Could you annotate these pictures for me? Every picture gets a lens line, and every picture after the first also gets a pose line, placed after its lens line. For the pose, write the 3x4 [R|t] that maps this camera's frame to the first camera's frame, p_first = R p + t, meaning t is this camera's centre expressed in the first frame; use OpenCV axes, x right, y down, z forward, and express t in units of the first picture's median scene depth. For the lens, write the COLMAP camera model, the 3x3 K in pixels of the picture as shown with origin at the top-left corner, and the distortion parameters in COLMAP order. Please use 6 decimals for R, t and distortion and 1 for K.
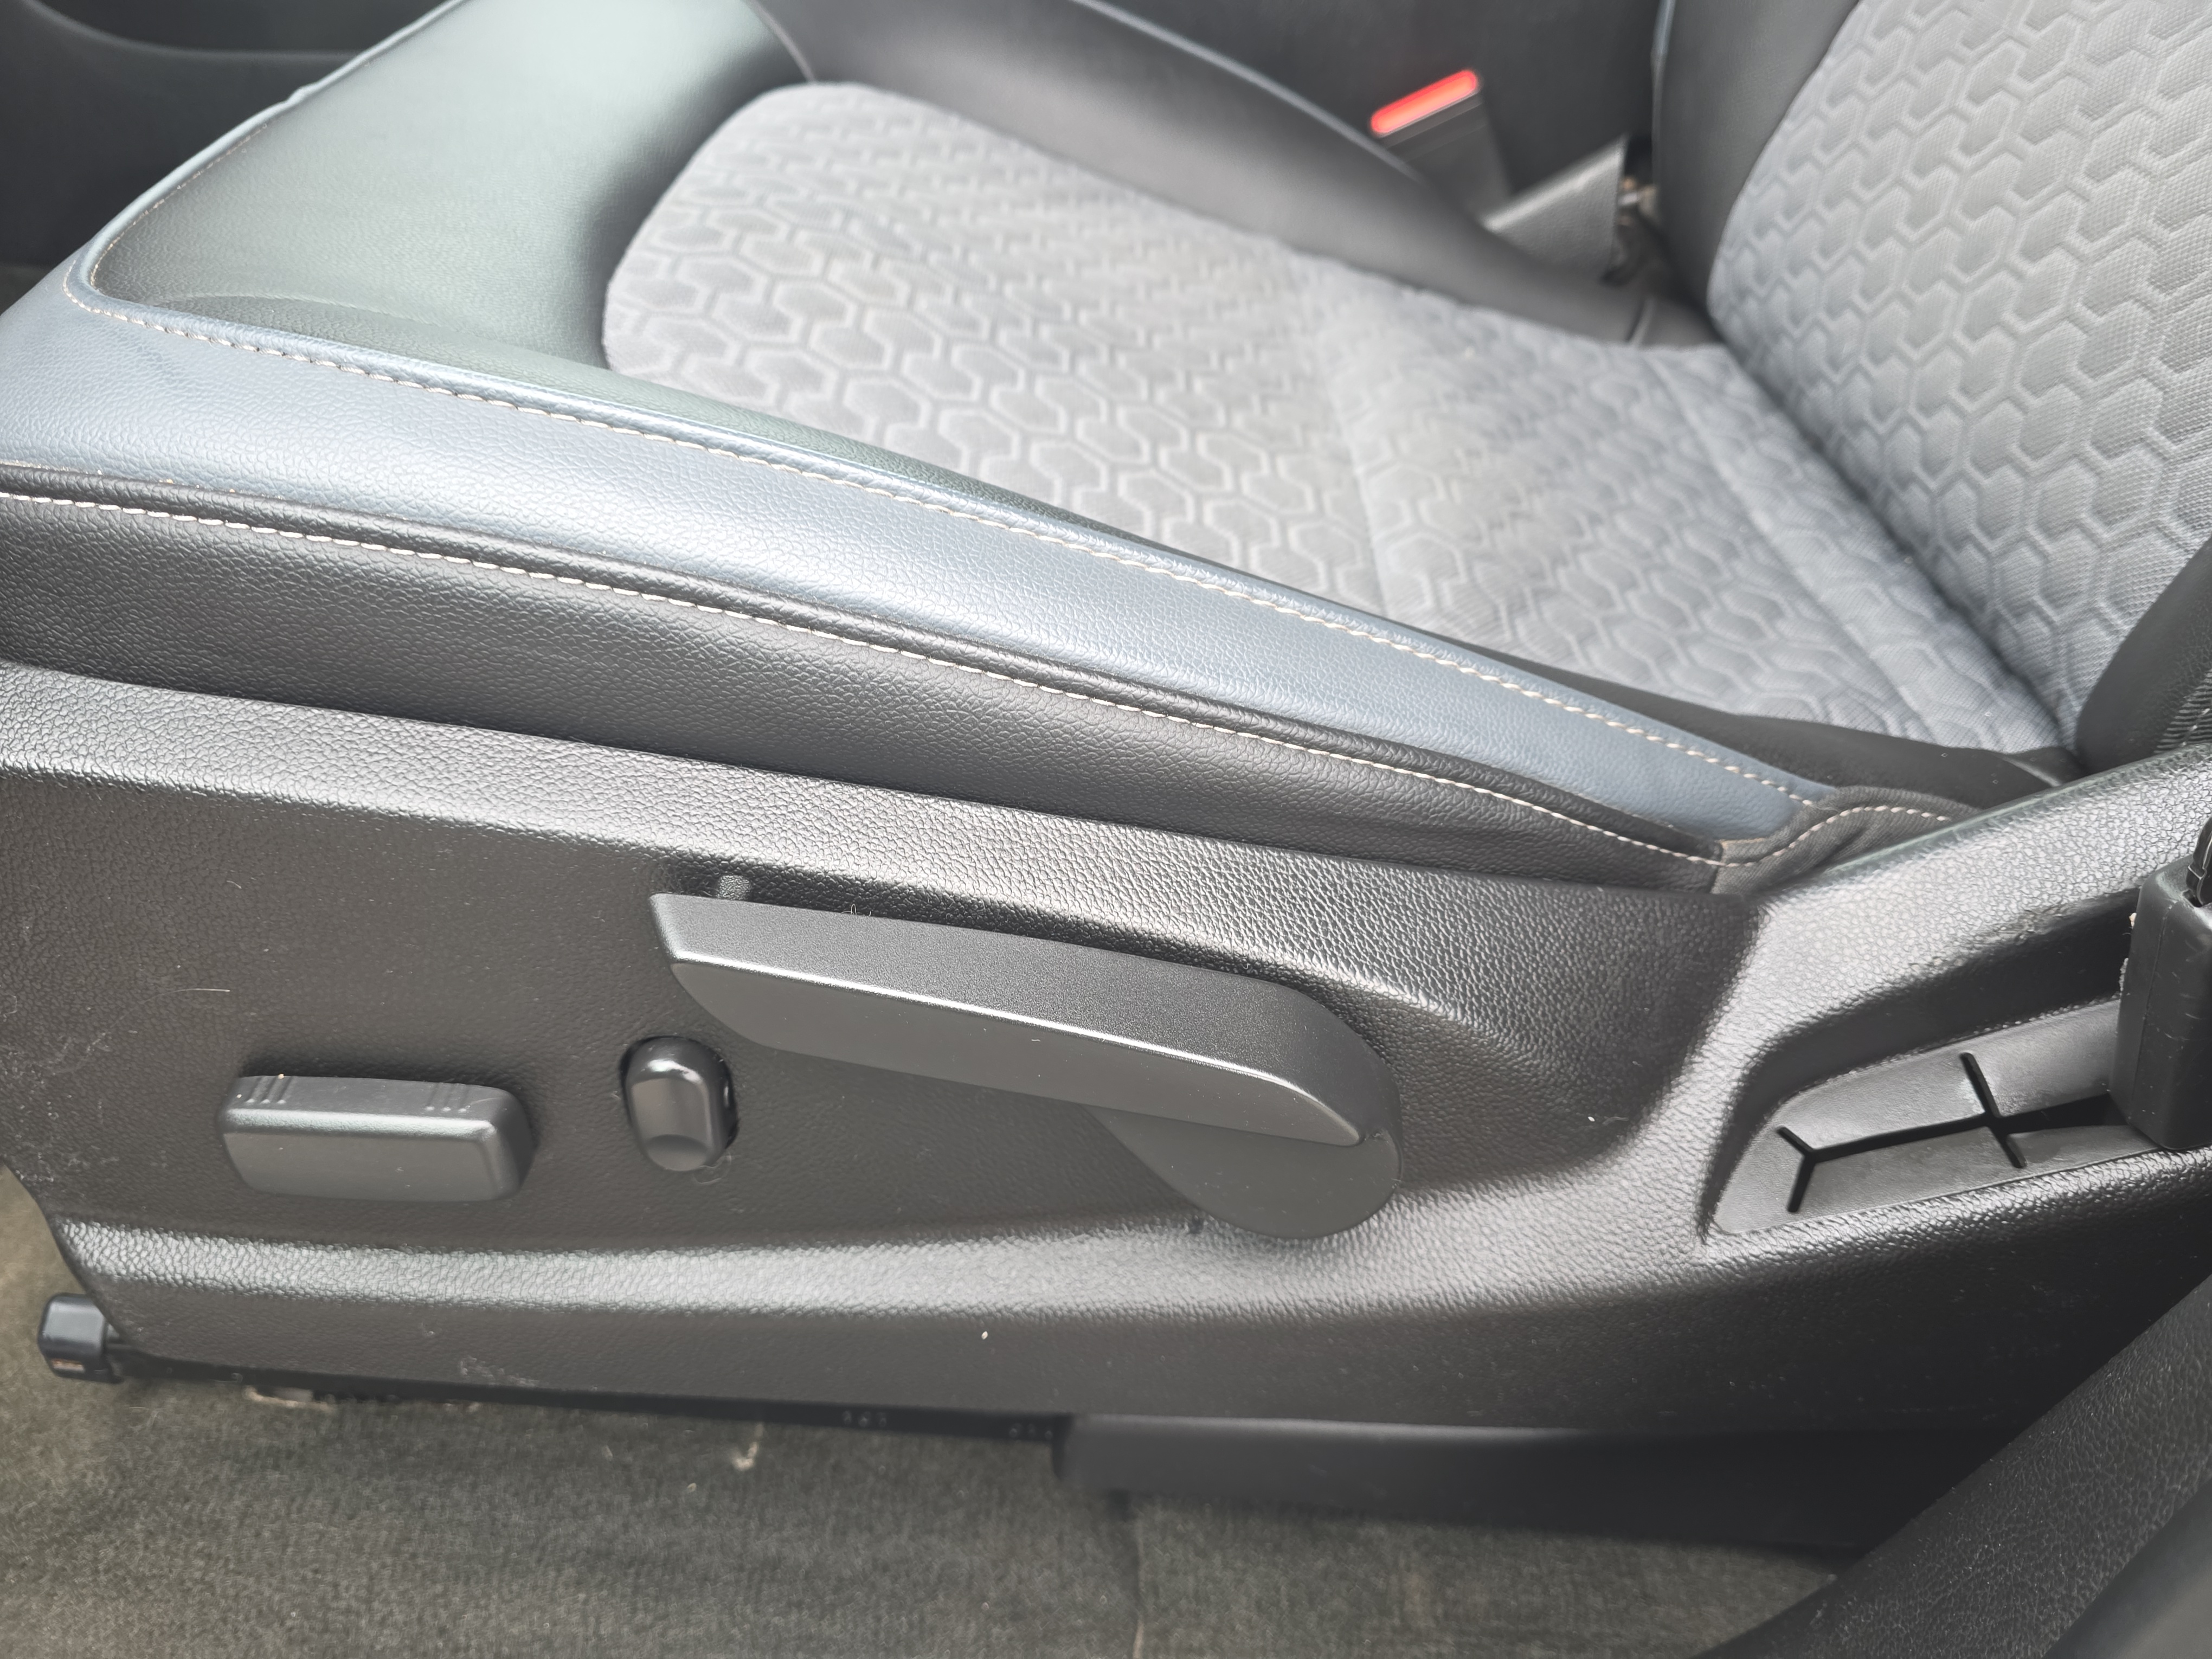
lens RADIAL K [[1522.5, 0, 1103.7], [0, 1522.5, 848.1], [0, 0, 1]] dist [0.050024, -0.057426]
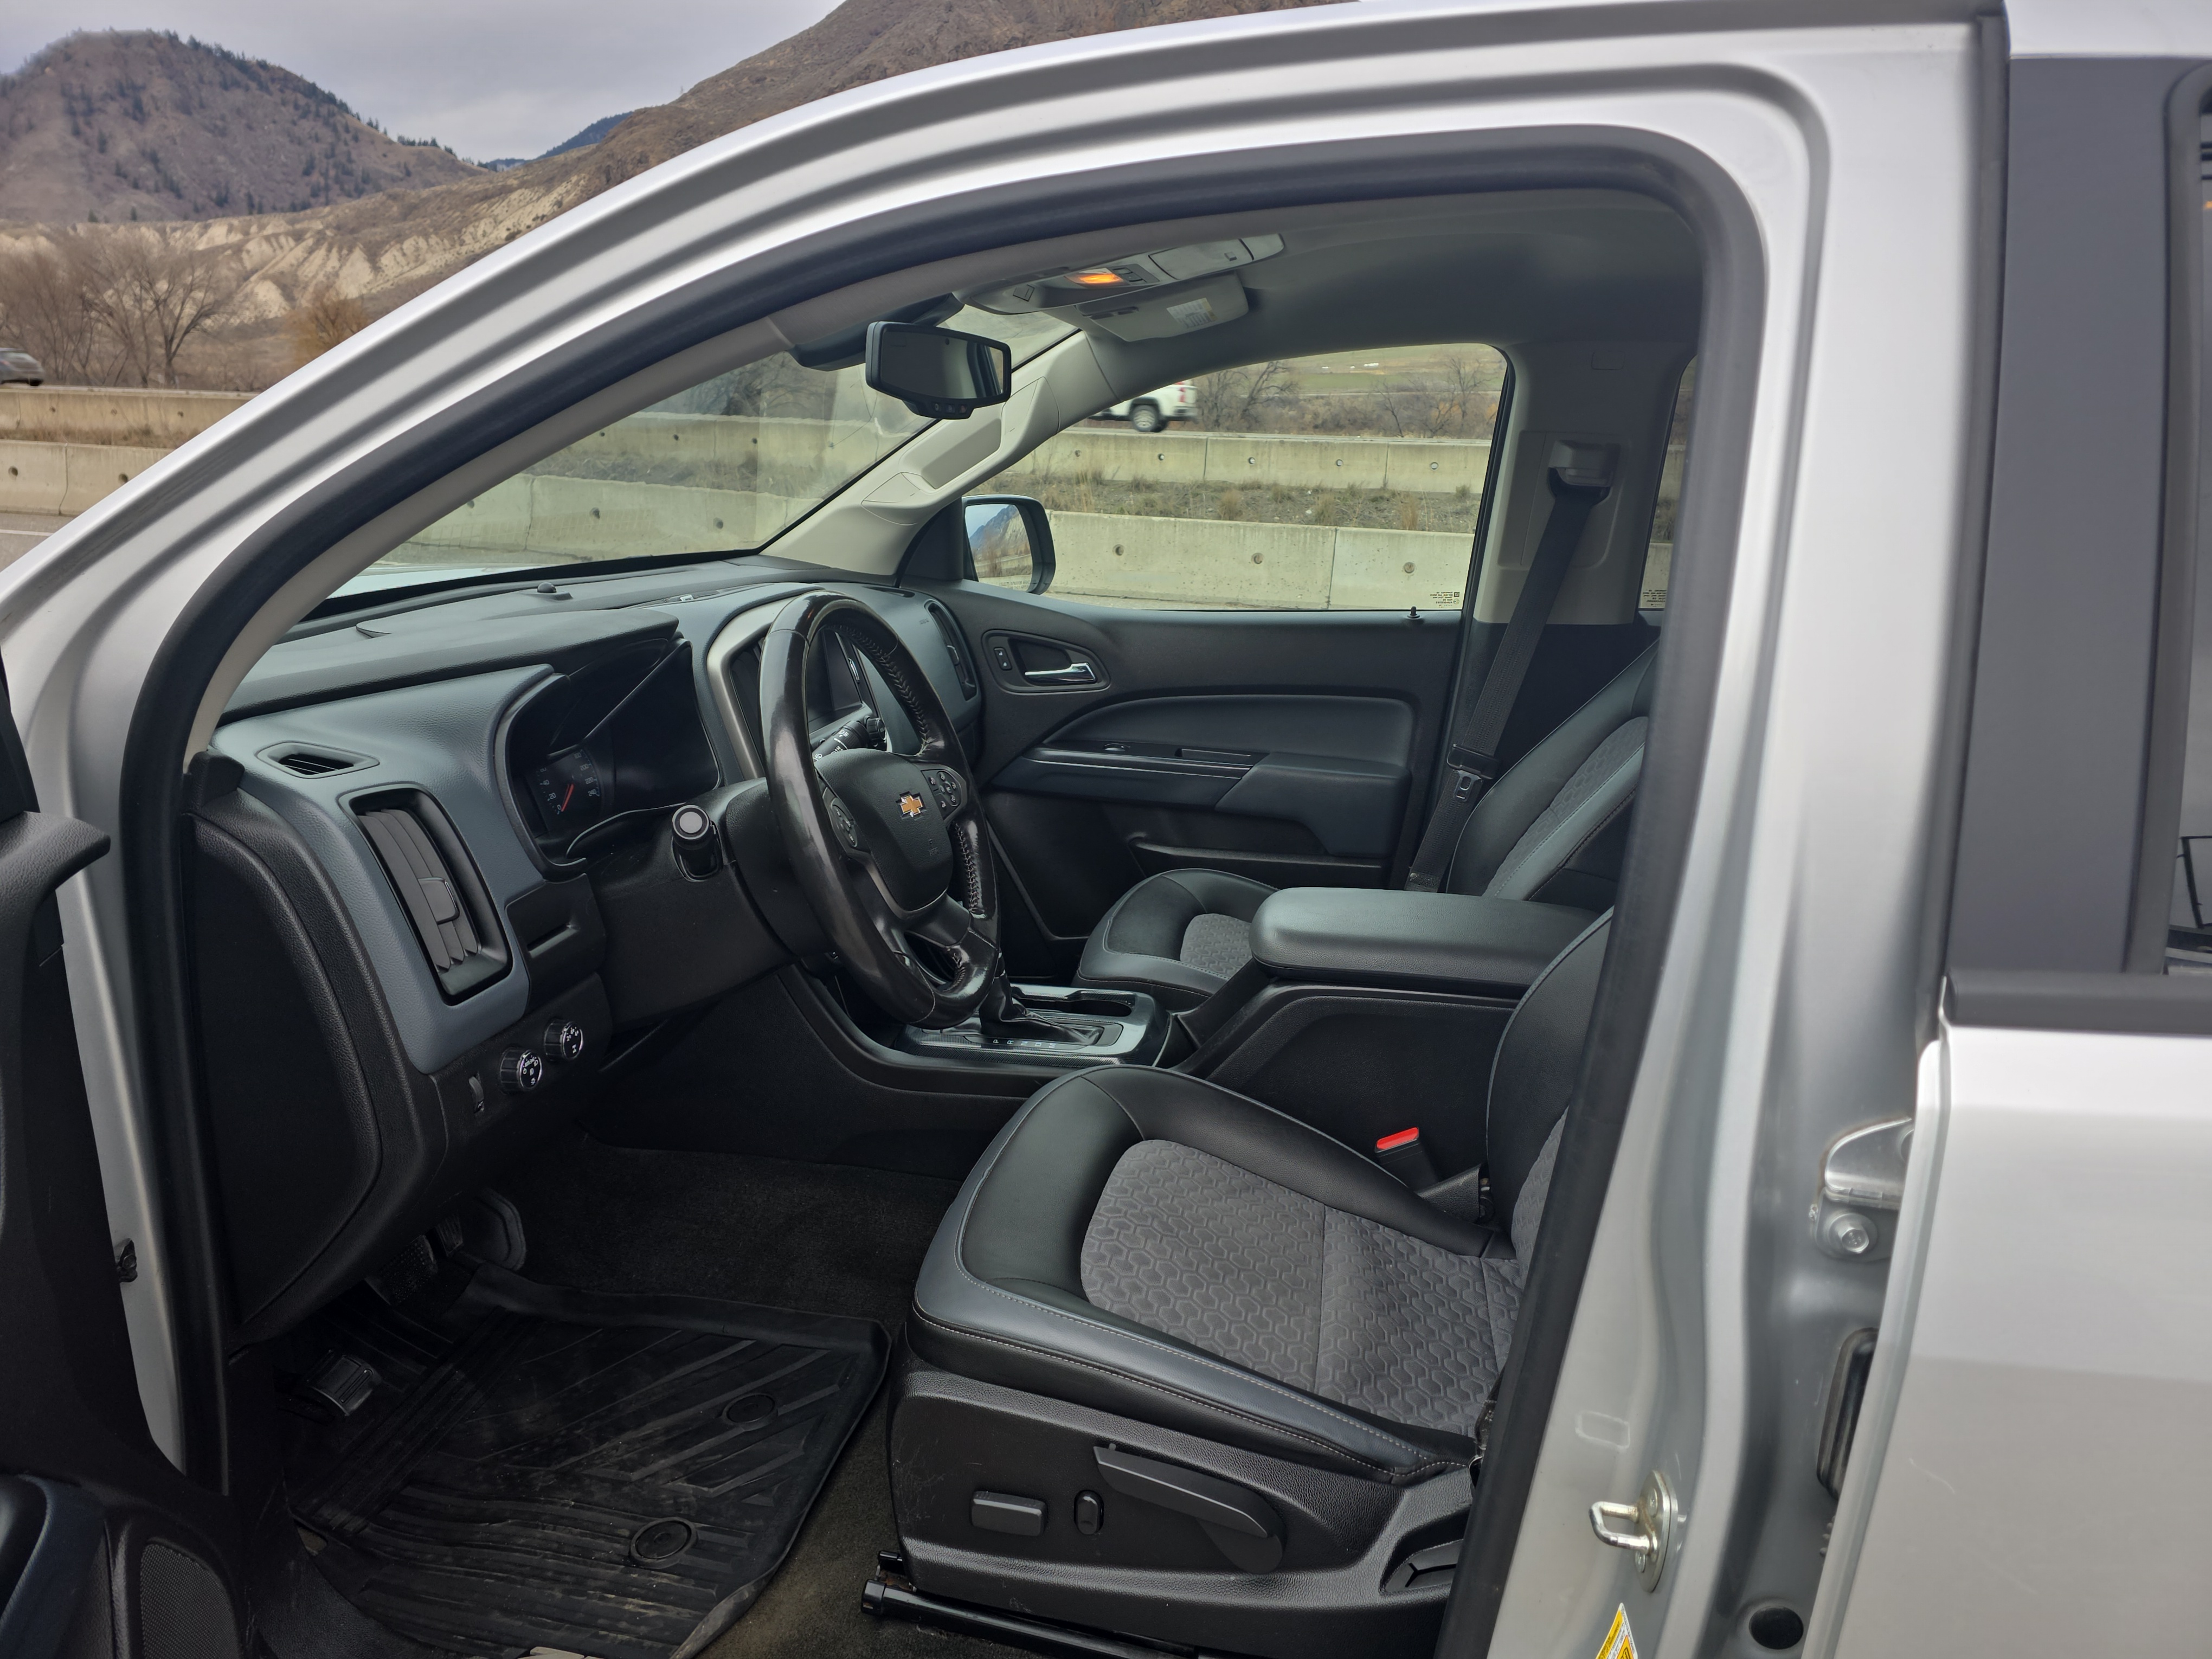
lens RADIAL K [[1492.5, 0, 1097.4], [0, 1492.5, 843.6], [0, 0, 1]] dist [0.061494, -0.004268]
pose [[0.982404, 0.022986, -0.185347, 0.259072], [-0.097134, 0.910505, -0.401928, 0.111249], [0.159521, 0.412859, 0.896717, -2.003117]]
